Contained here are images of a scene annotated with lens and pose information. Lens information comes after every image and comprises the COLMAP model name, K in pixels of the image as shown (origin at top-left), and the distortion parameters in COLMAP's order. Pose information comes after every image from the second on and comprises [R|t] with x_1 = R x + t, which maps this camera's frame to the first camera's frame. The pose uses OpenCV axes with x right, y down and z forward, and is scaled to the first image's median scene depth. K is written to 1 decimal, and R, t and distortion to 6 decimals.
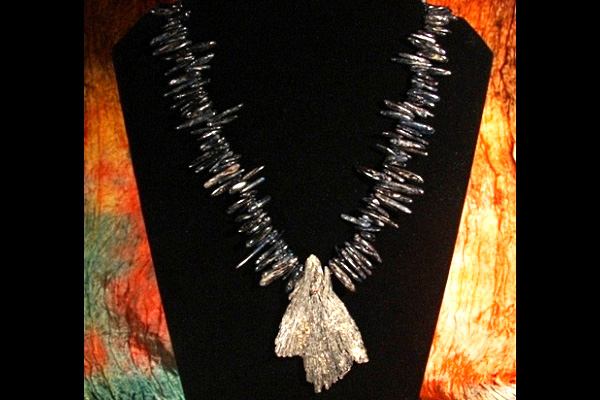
lens RADIAL K [[418.0, 0, 301.6], [0, 418.0, 194.4], [0, 0, 1]] dist [-0.013782, -0.002649]
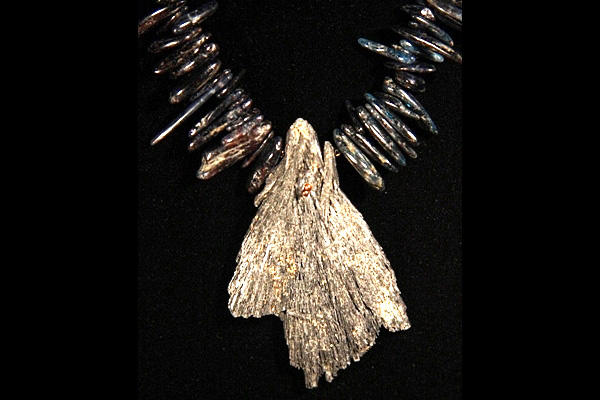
lens RADIAL K [[2324.4, 0, 301.4], [0, 2324.4, 200.3], [0, 0, 1]] dist [0.194519, 0.000000]
pose [[0.997257, 0.006818, -0.073709, 0.235412], [0.001448, 0.993761, 0.111517, -0.070909], [0.074009, -0.111318, 0.991025, -1.801978]]
